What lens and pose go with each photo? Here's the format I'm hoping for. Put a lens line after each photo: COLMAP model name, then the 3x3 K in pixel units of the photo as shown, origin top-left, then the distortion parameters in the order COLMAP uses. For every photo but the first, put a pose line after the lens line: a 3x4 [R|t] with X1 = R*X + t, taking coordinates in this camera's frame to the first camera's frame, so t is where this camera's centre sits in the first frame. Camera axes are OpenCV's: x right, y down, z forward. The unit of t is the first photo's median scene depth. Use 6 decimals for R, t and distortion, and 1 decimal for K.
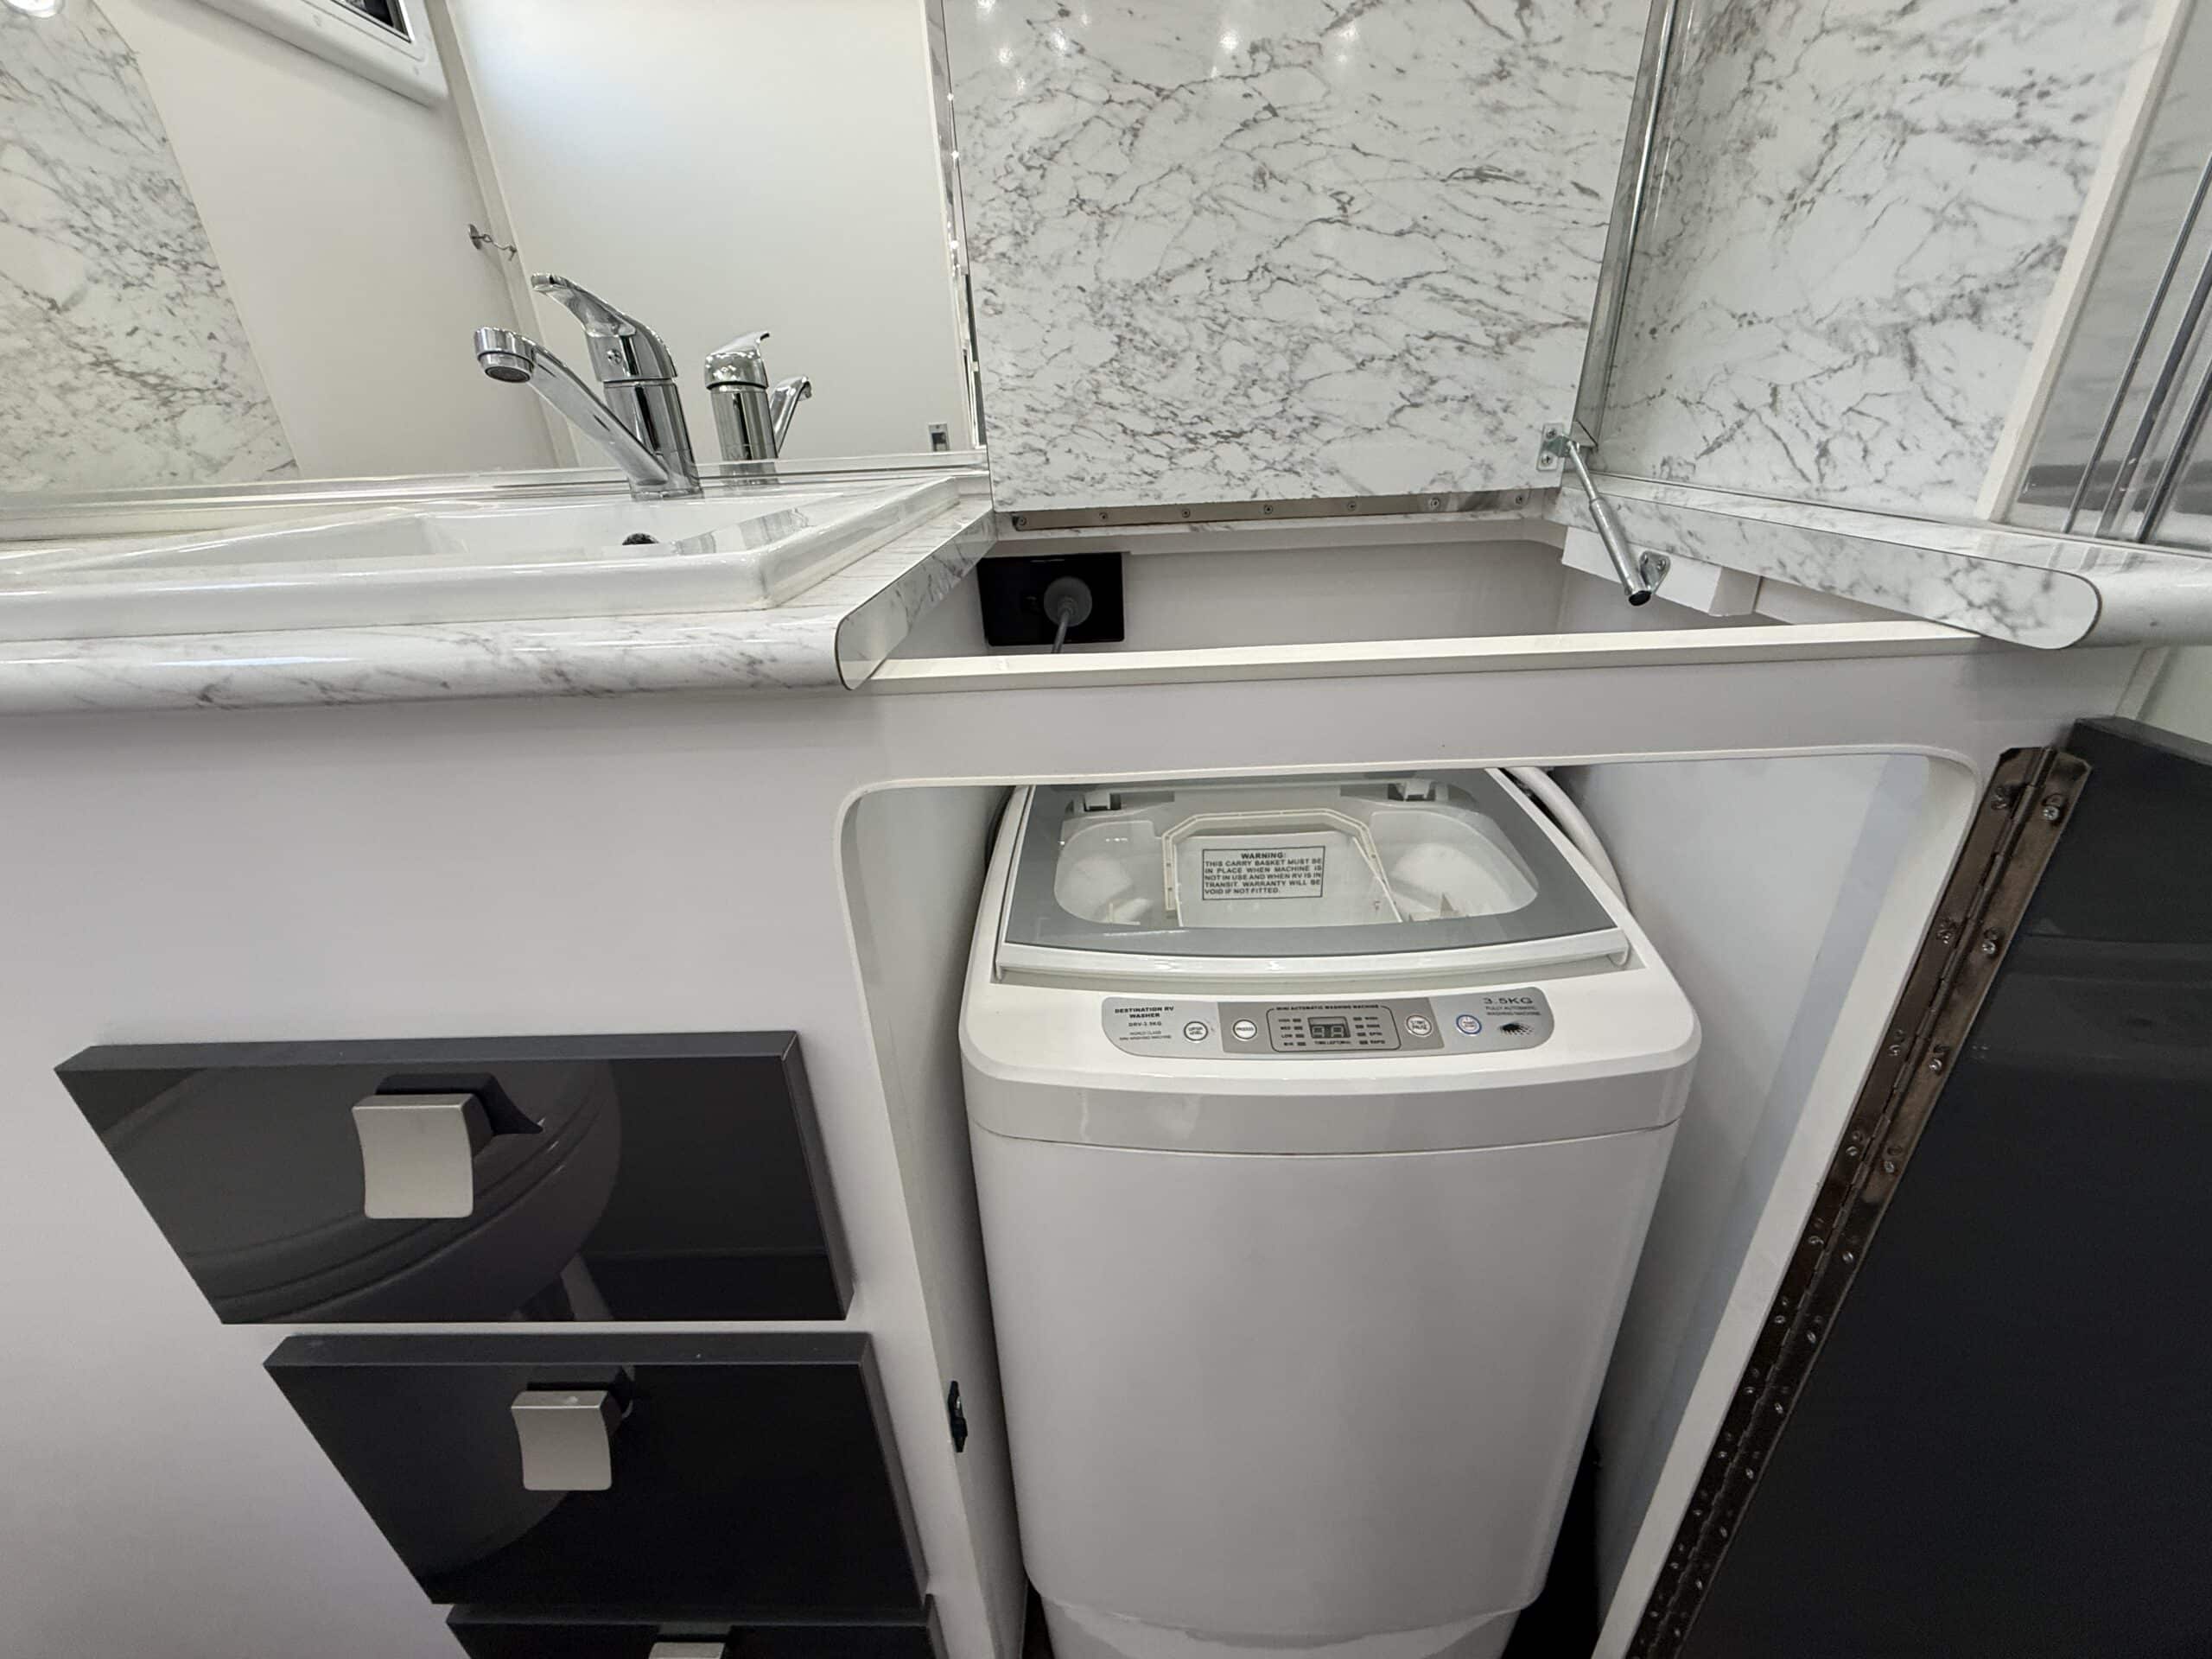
lens RADIAL K [[878.3, 0, 1101.2], [0, 878.3, 839.7], [0, 0, 1]] dist [0.001705, -0.000677]
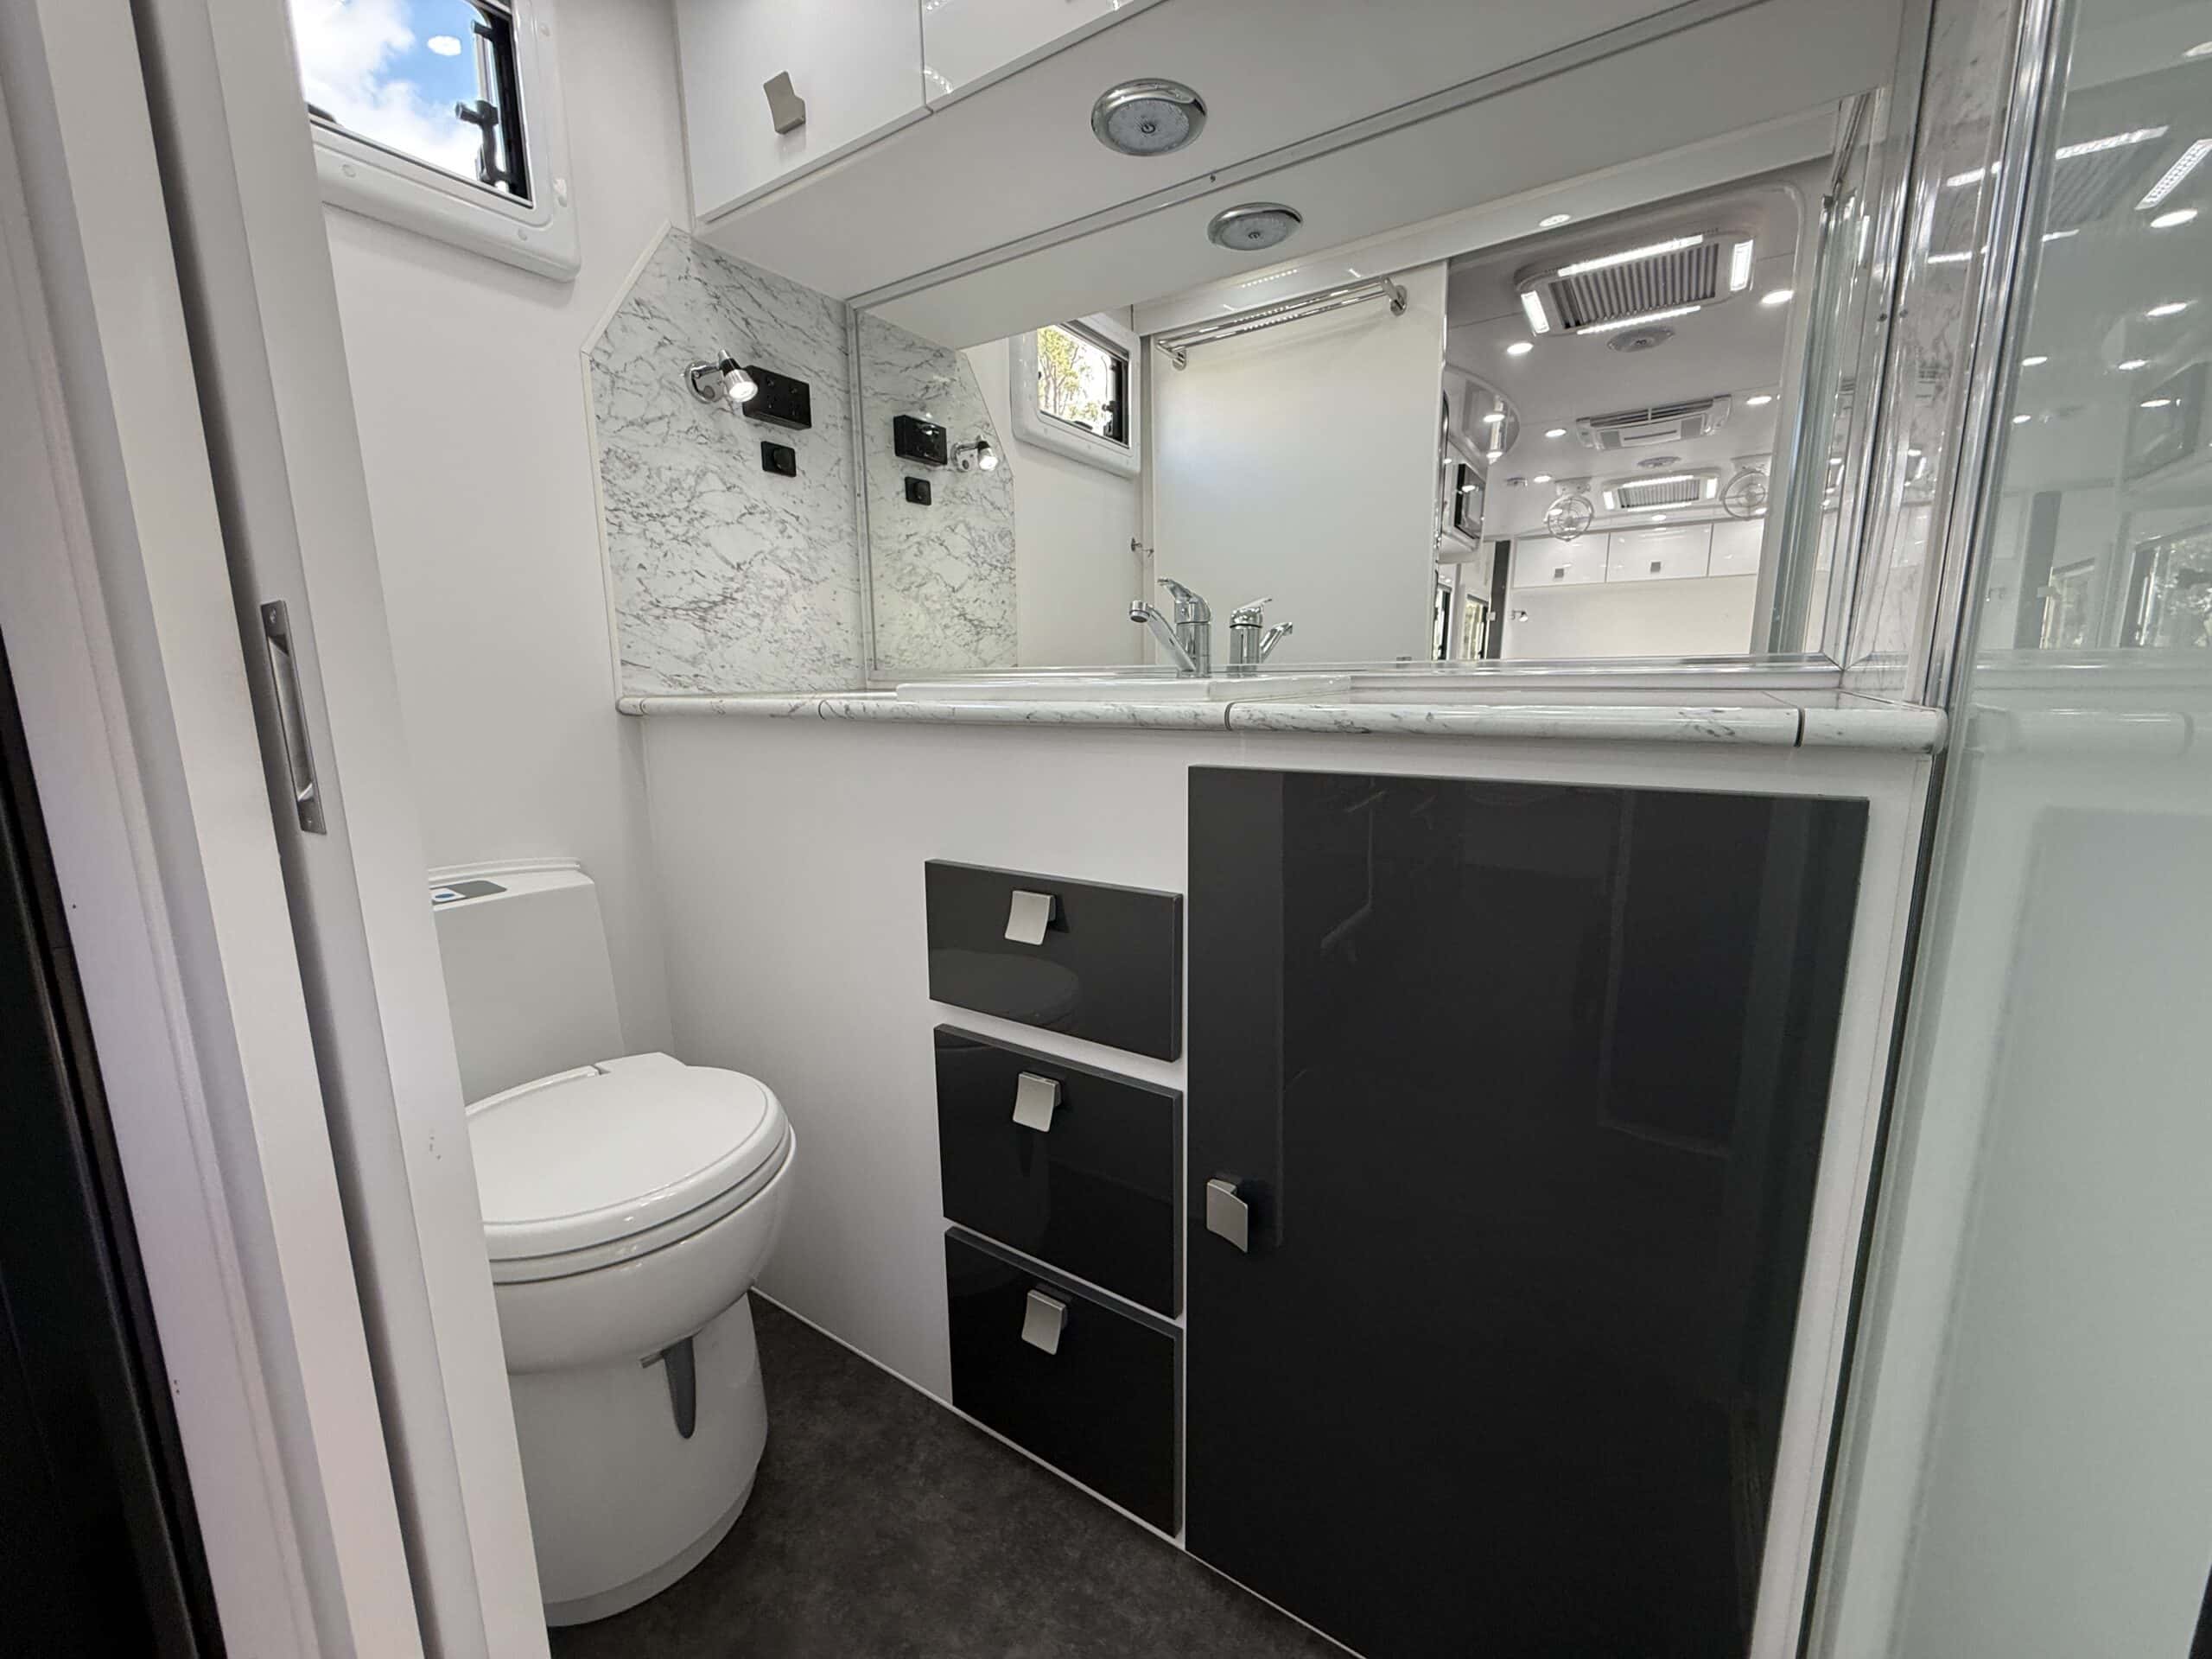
lens RADIAL K [[878.3, 0, 1114.5], [0, 878.3, 844.3], [0, 0, 1]] dist [0.001705, -0.000677]
pose [[0.854020, 0.130443, -0.503621, 0.264613], [-0.246610, 0.953887, -0.171125, 0.231582], [0.458075, 0.270342, 0.846807, -0.428237]]
